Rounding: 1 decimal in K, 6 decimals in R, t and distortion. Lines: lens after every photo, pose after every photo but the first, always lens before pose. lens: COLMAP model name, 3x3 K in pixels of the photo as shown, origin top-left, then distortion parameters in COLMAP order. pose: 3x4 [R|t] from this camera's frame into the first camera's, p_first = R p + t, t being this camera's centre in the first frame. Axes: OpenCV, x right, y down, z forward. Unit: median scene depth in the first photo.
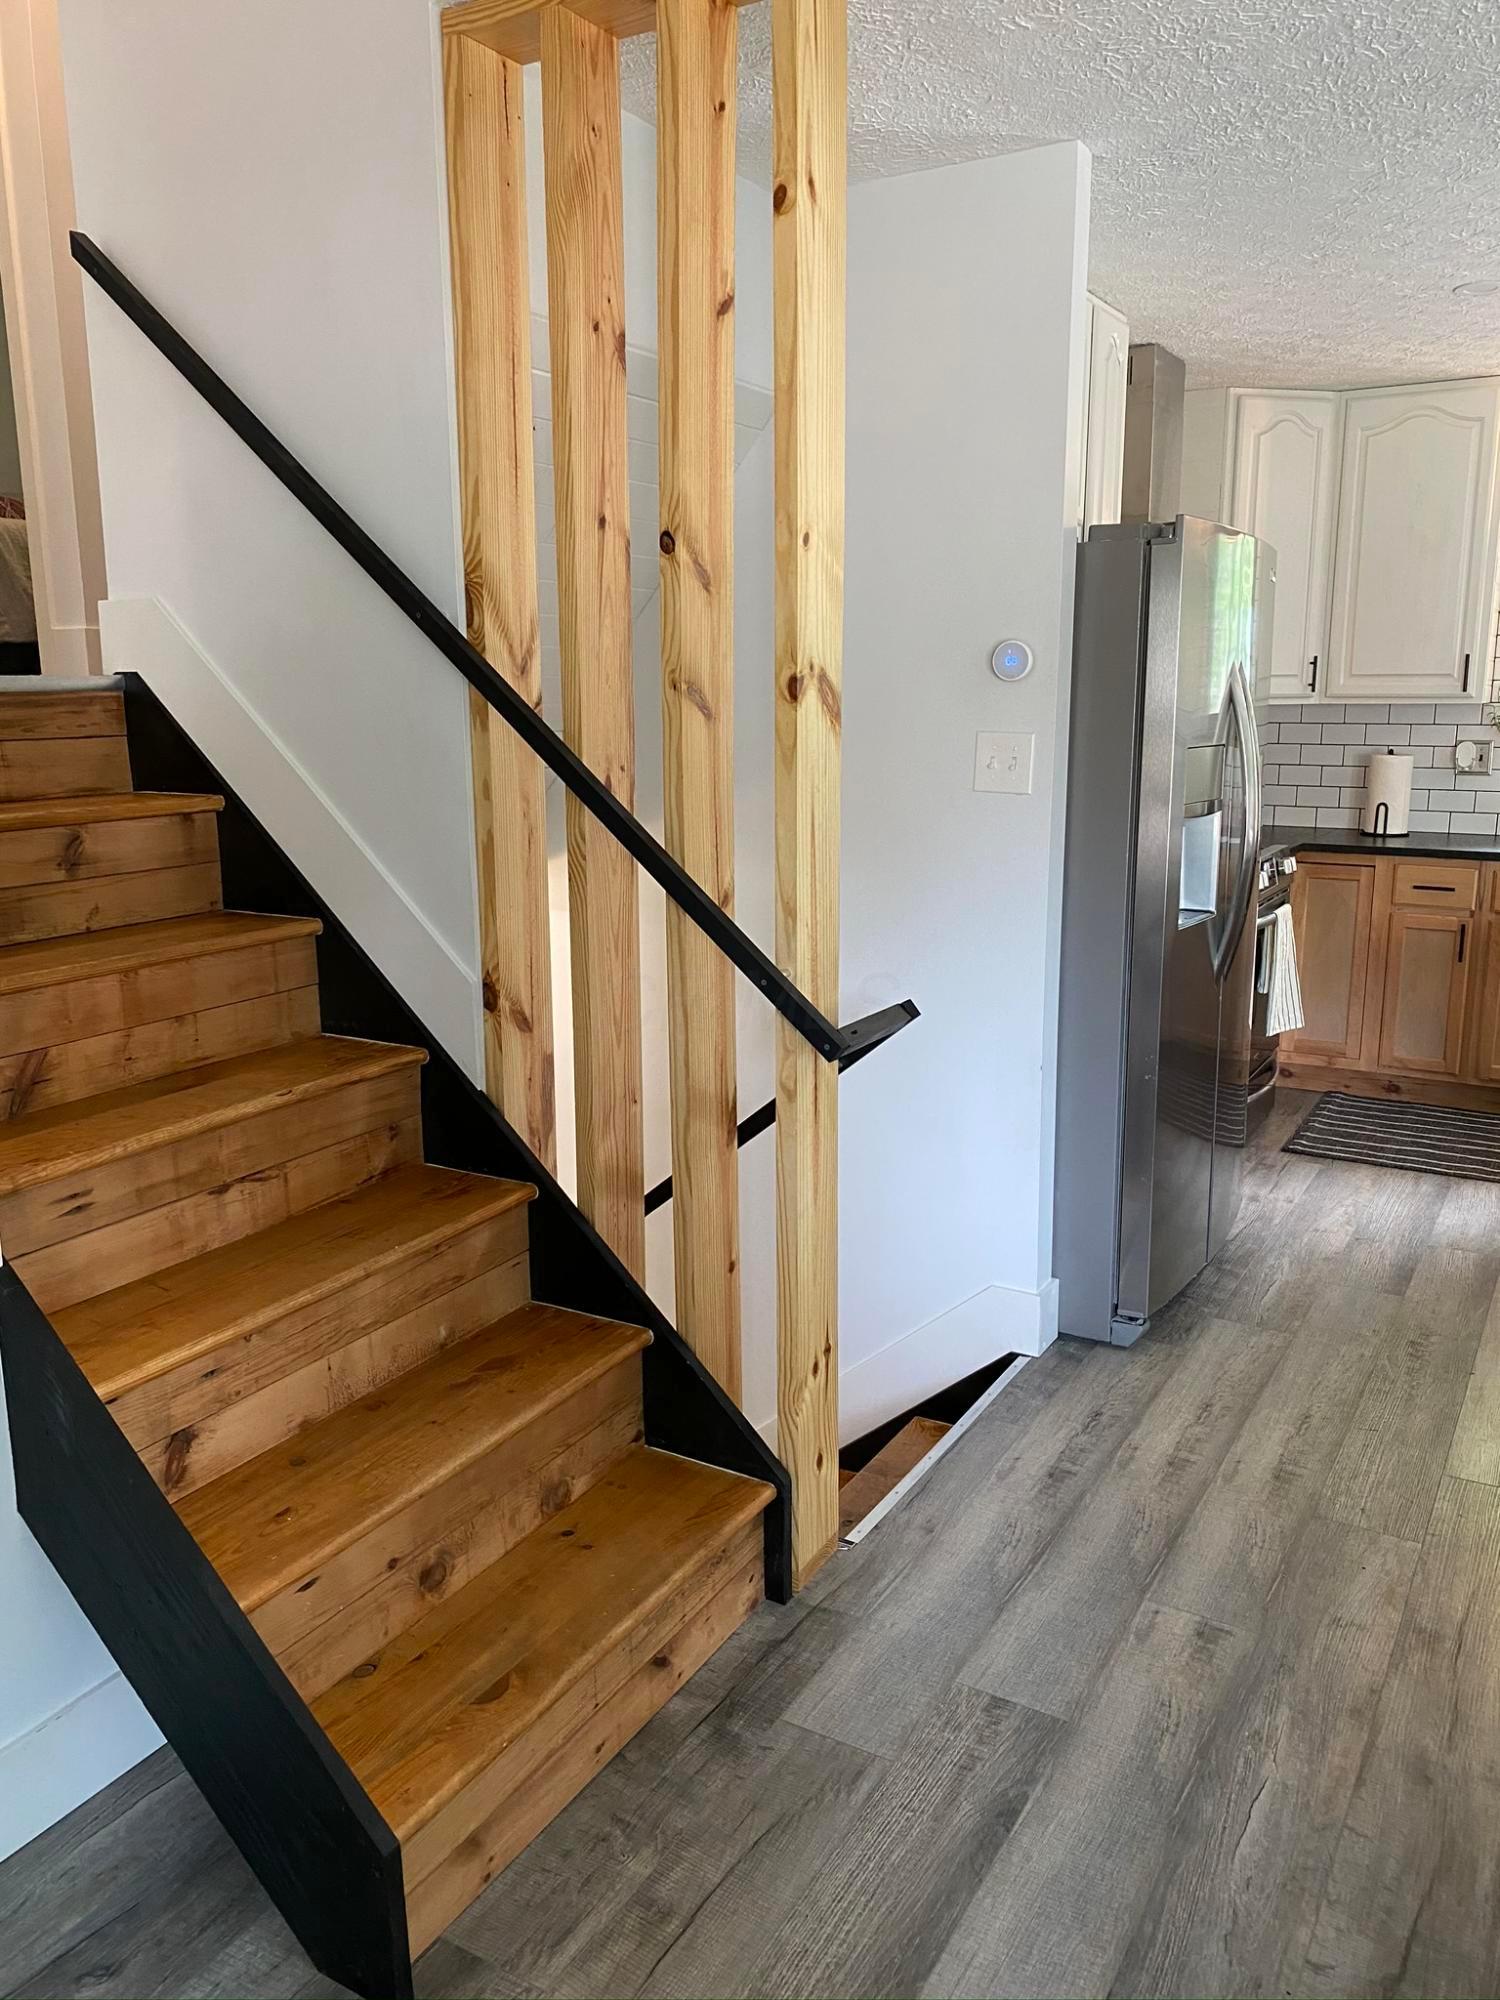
lens RADIAL K [[1531.8, 0, 750.0], [0, 1531.8, 1000.0], [0, 0, 1]] dist [0.059412, -0.000152]
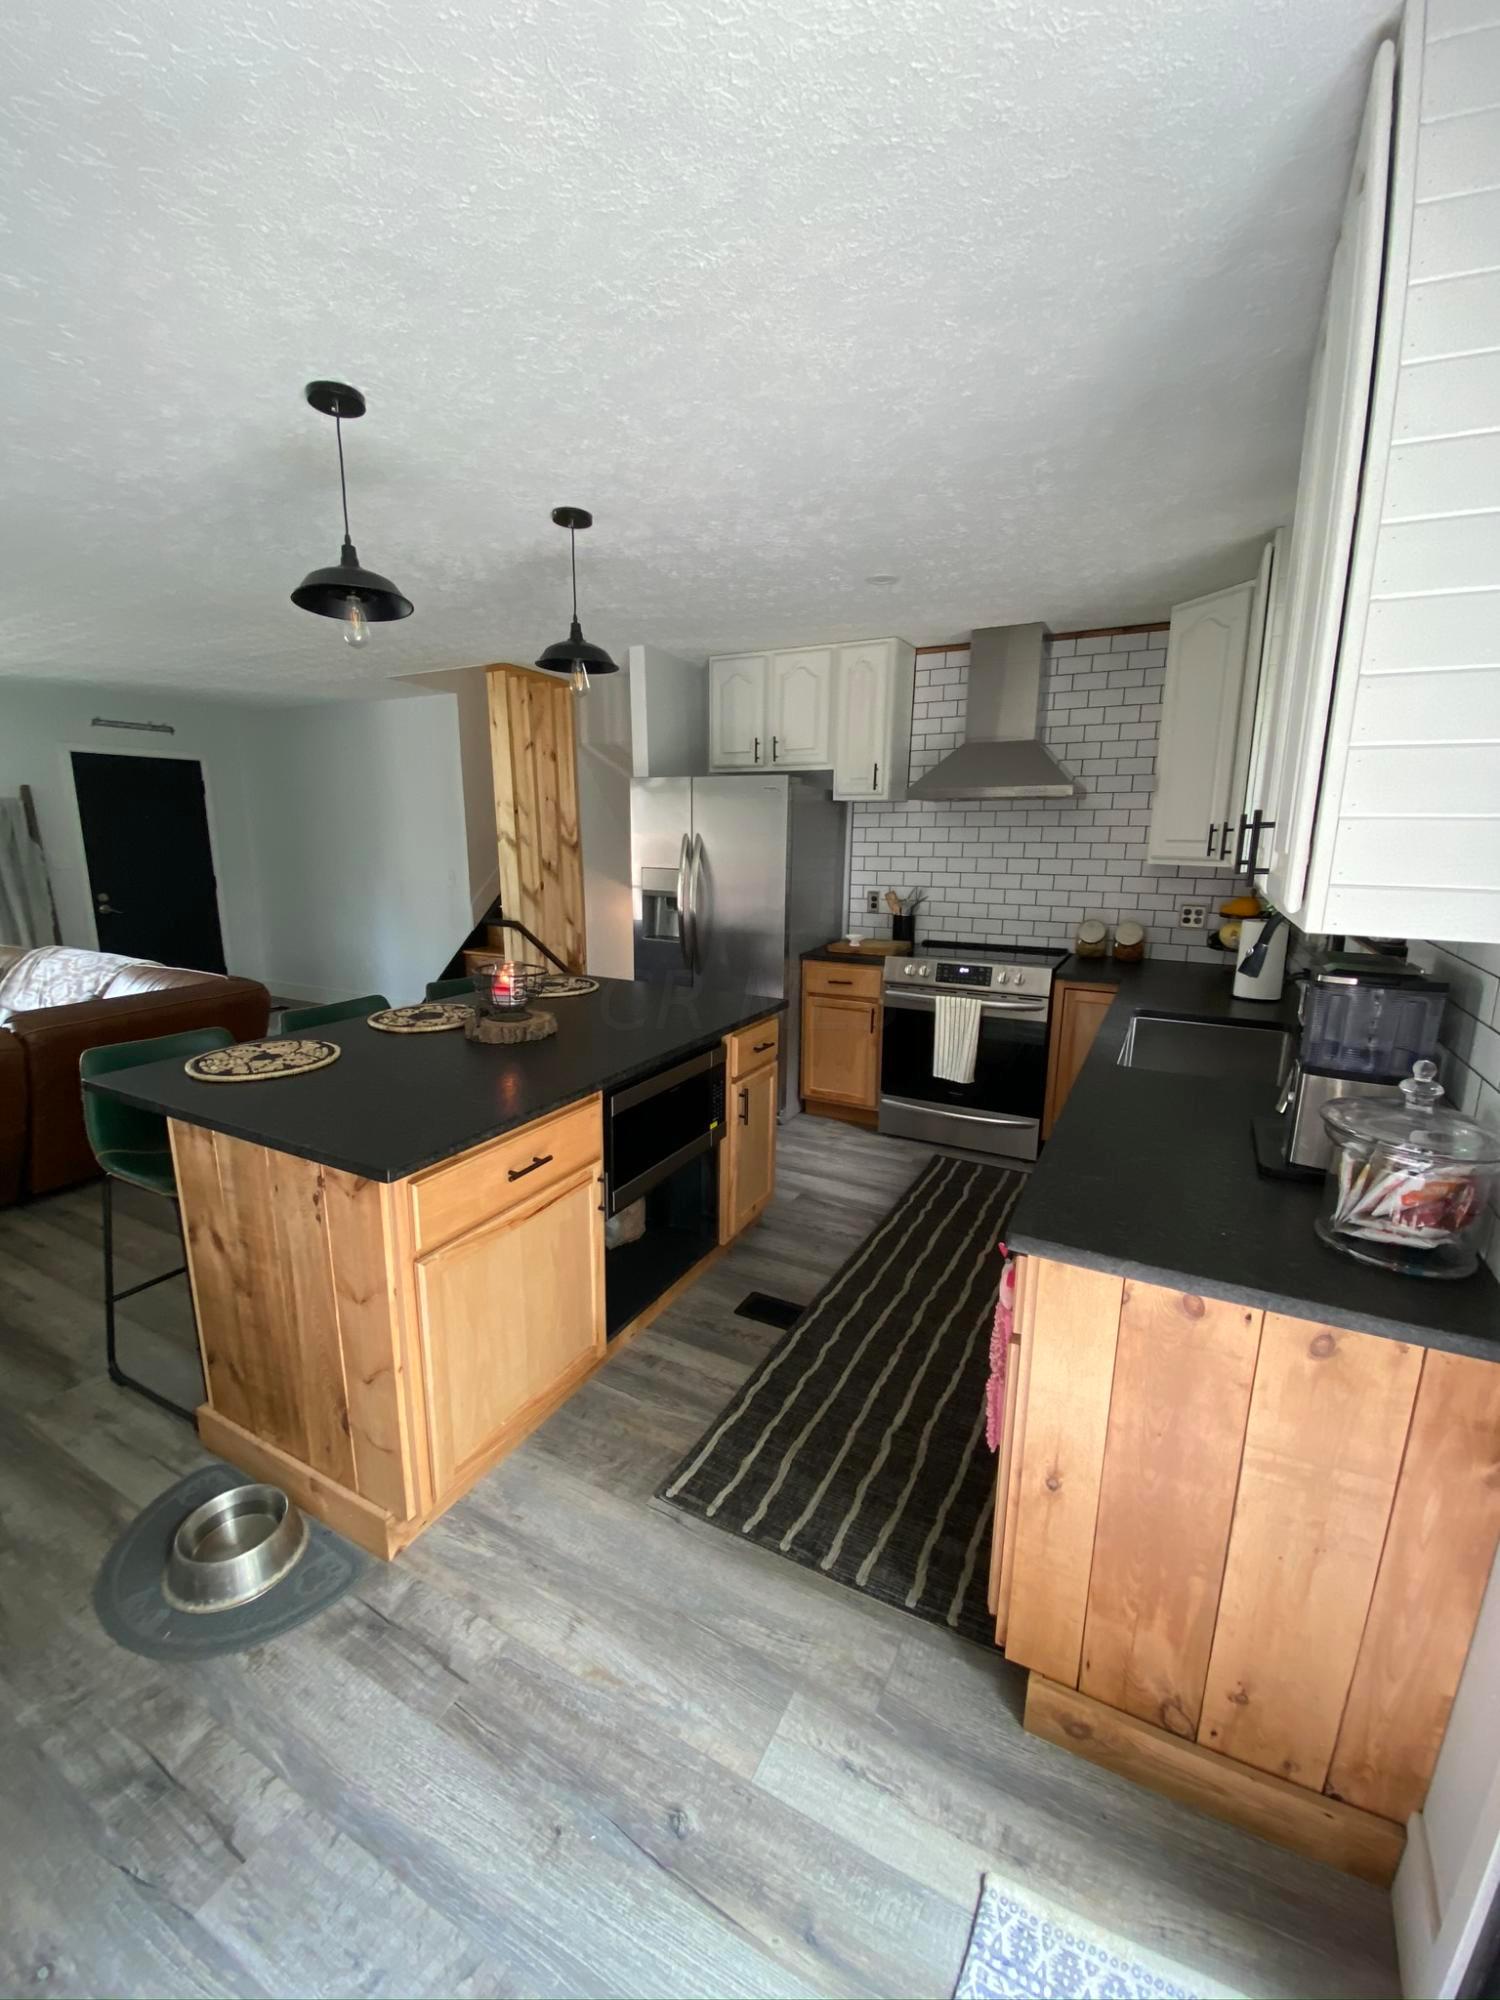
lens RADIAL K [[816.9, 0, 750.0], [0, 816.9, 1000.0], [0, 0, 1]] dist [0.014518, -0.018457]
pose [[0.036561, 0.217143, -0.975455, 2.216779], [-0.208084, 0.956367, 0.205095, -0.359141], [0.977427, 0.195479, 0.080149, 1.475521]]
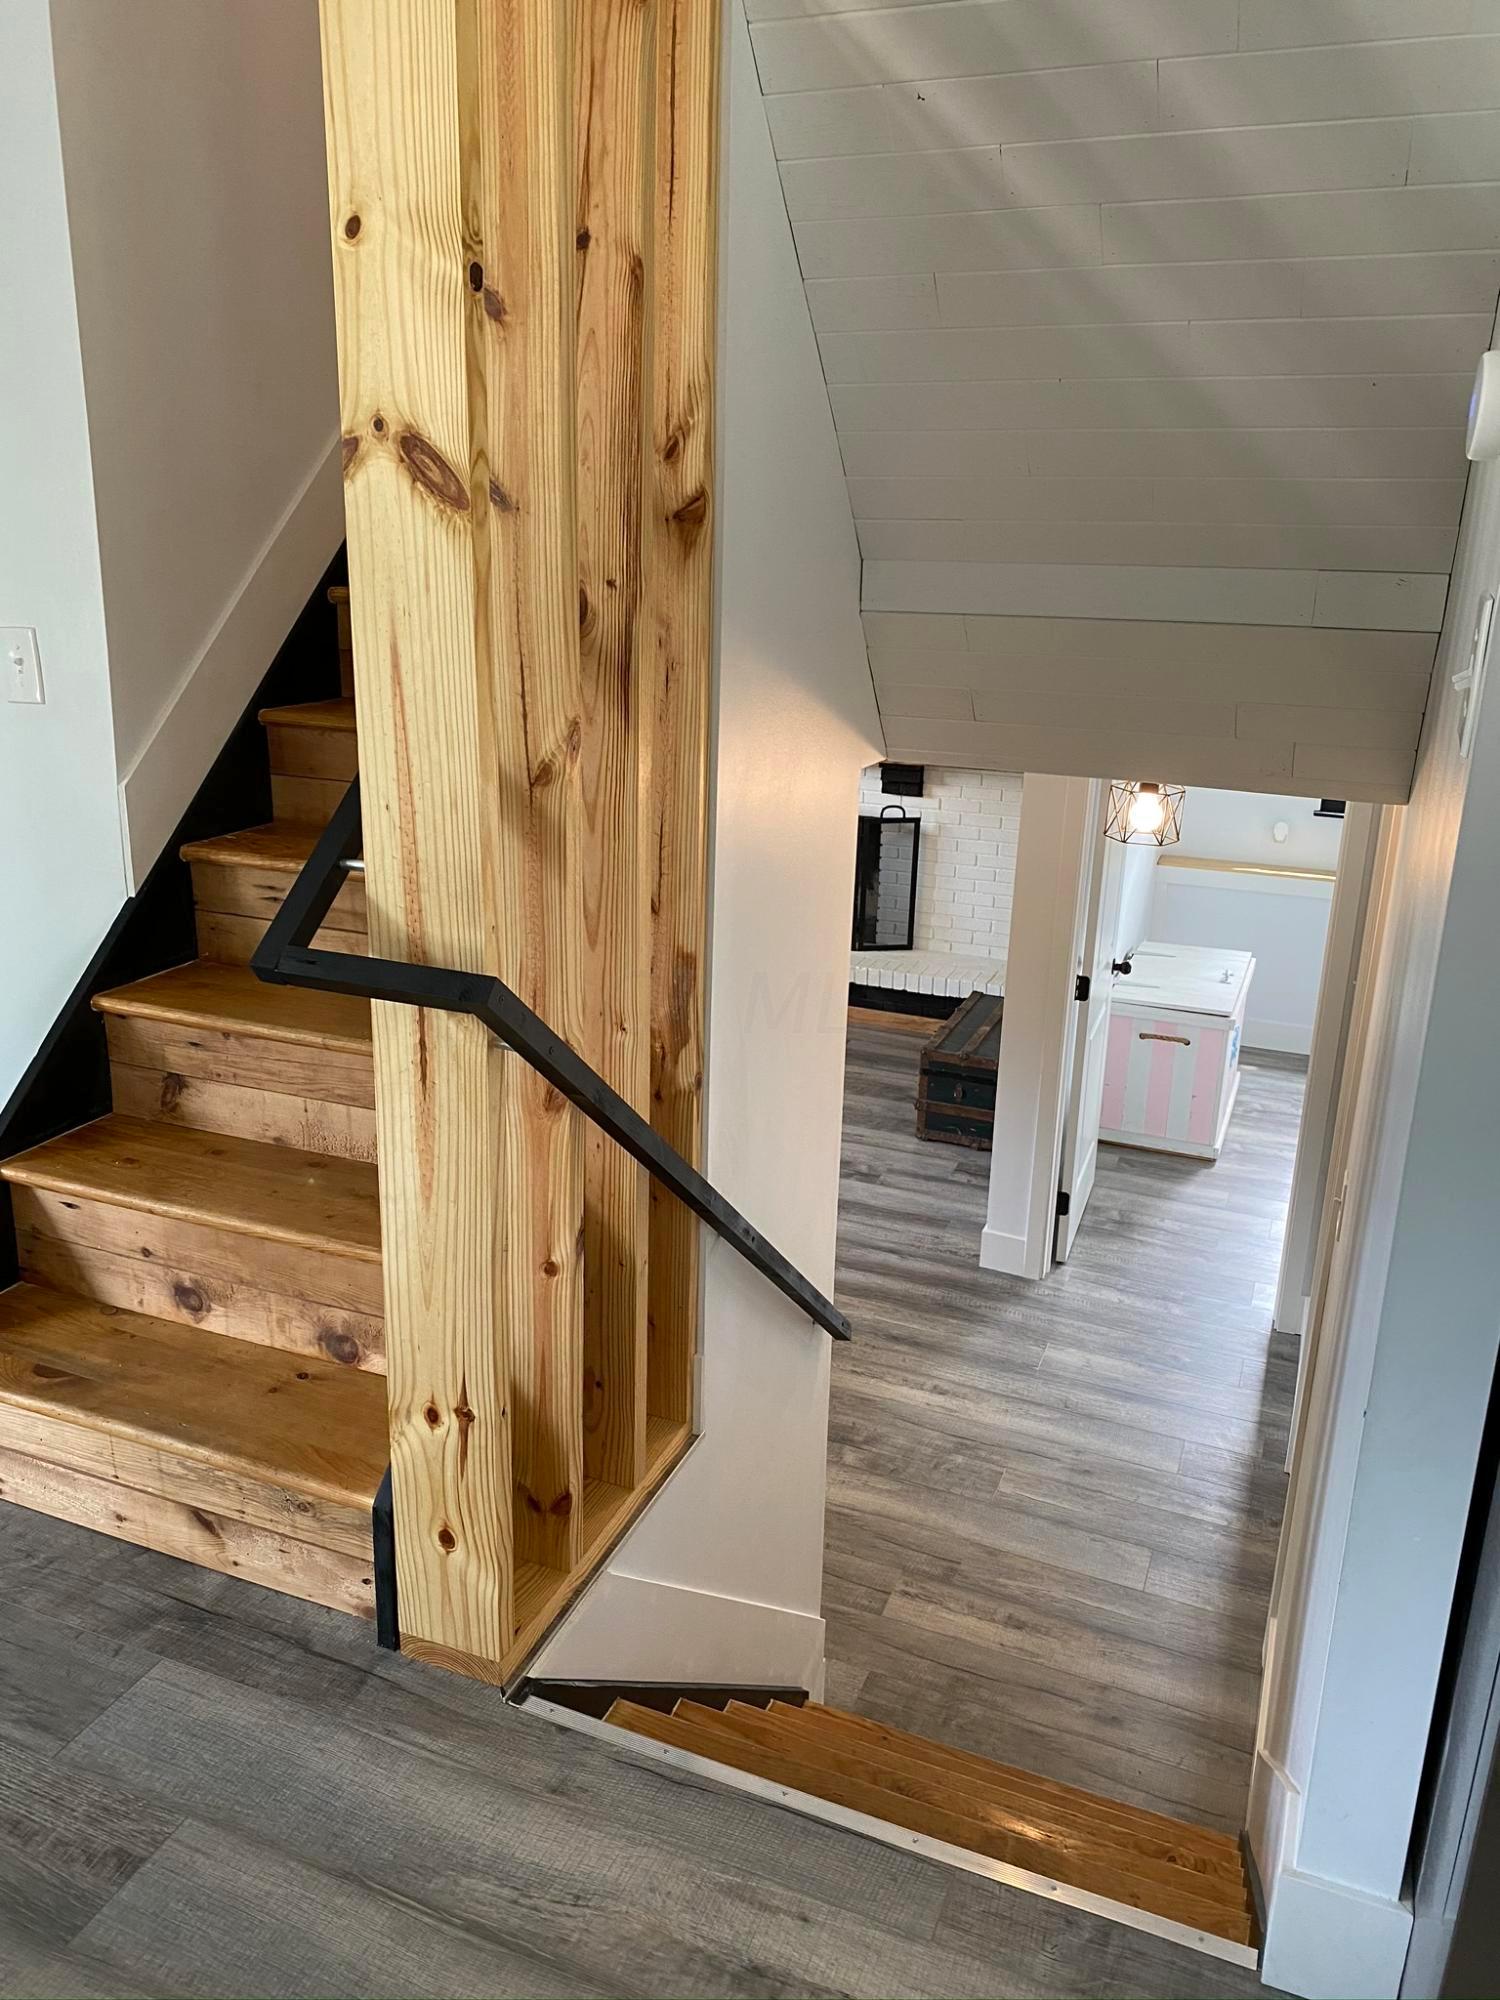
lens RADIAL K [[1530.6, 0, 738.1], [0, 1530.6, 989.6], [0, 0, 1]] dist [0.011475, 0.003815]
pose [[0.140684, 0.300022, -0.943501, 0.720087], [-0.228420, 0.937105, 0.263929, -0.185334], [0.963344, 0.178384, 0.200367, 0.992855]]
